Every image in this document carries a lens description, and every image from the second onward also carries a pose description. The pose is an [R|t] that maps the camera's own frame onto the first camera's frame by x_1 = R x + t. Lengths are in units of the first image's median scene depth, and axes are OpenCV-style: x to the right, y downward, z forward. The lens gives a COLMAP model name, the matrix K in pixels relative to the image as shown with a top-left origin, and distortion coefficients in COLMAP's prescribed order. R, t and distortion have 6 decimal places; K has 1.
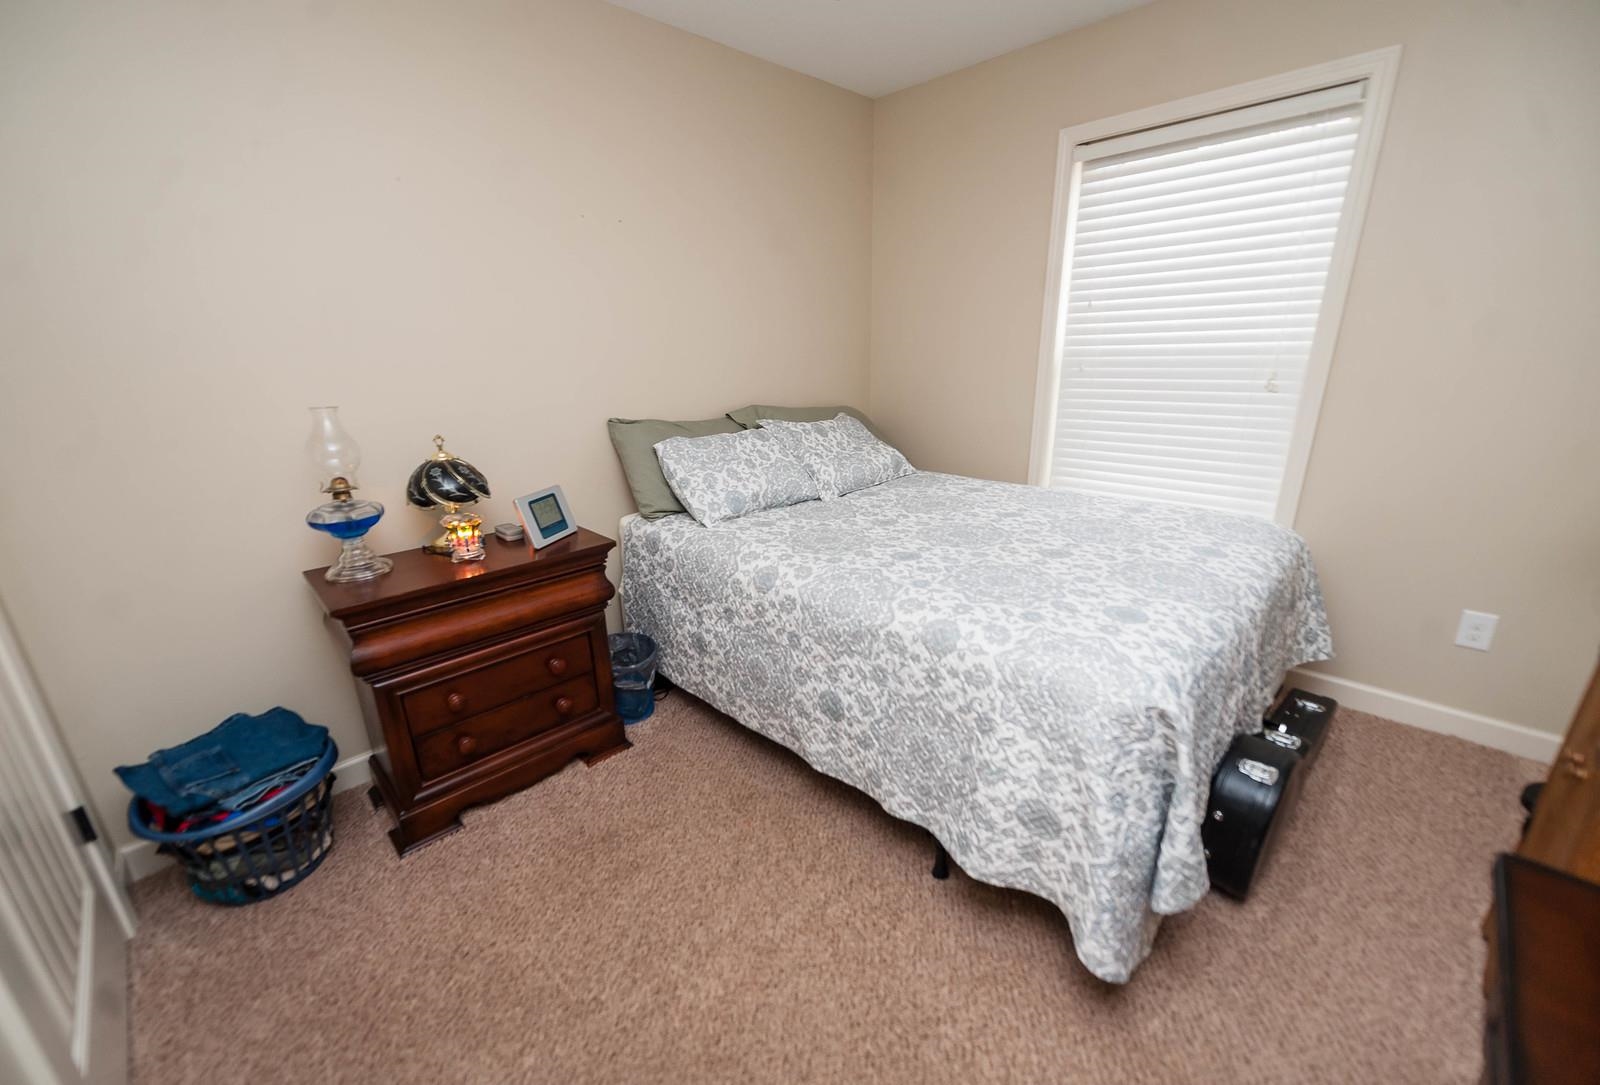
lens RADIAL K [[636.1, 0, 789.0], [0, 636.1, 551.7], [0, 0, 1]] dist [0.017882, -0.007793]
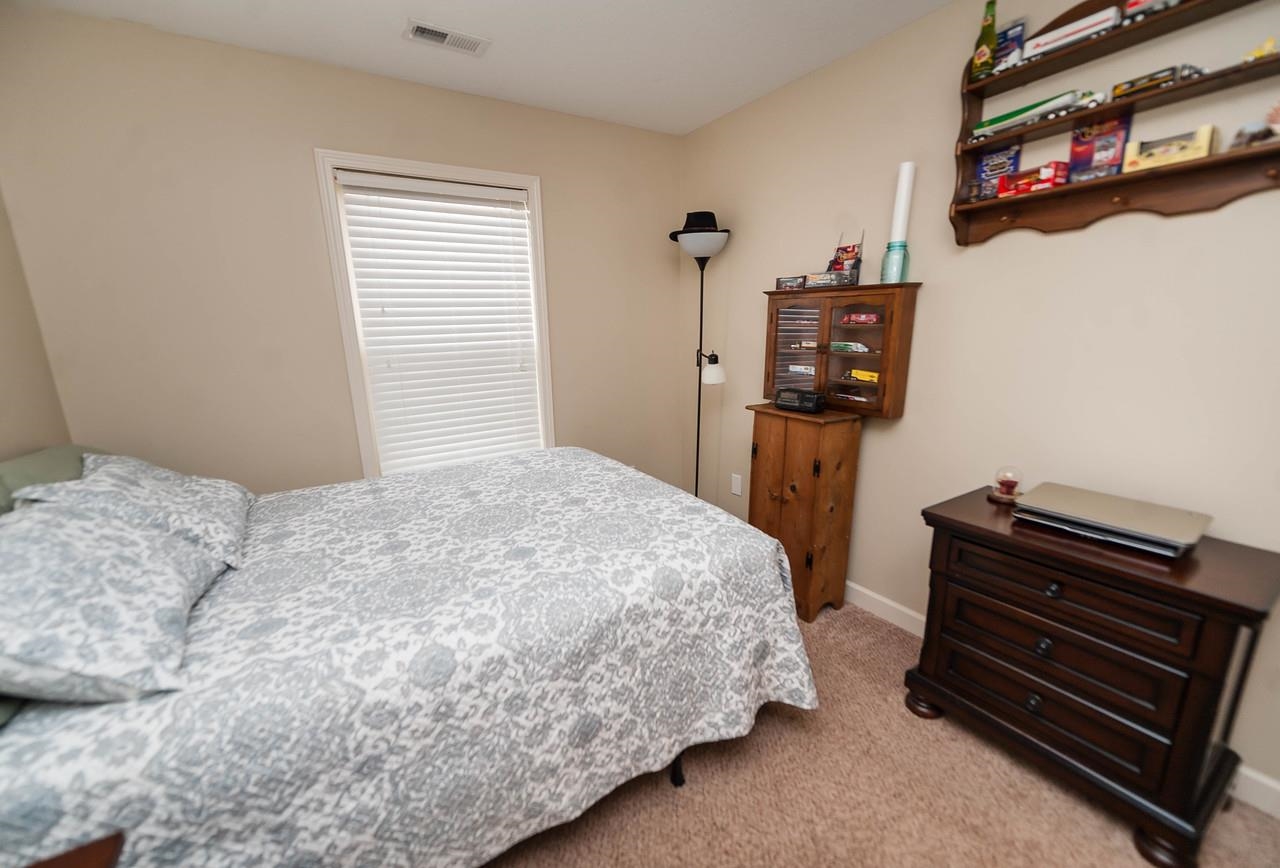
lens RADIAL K [[508.9, 0, 631.2], [0, 508.9, 441.4], [0, 0, 1]] dist [0.017882, -0.007793]
pose [[0.229160, -0.204708, 0.951620, -0.465167], [0.323615, 0.938047, 0.123858, -0.187376], [-0.918019, 0.279575, 0.281210, 0.549396]]
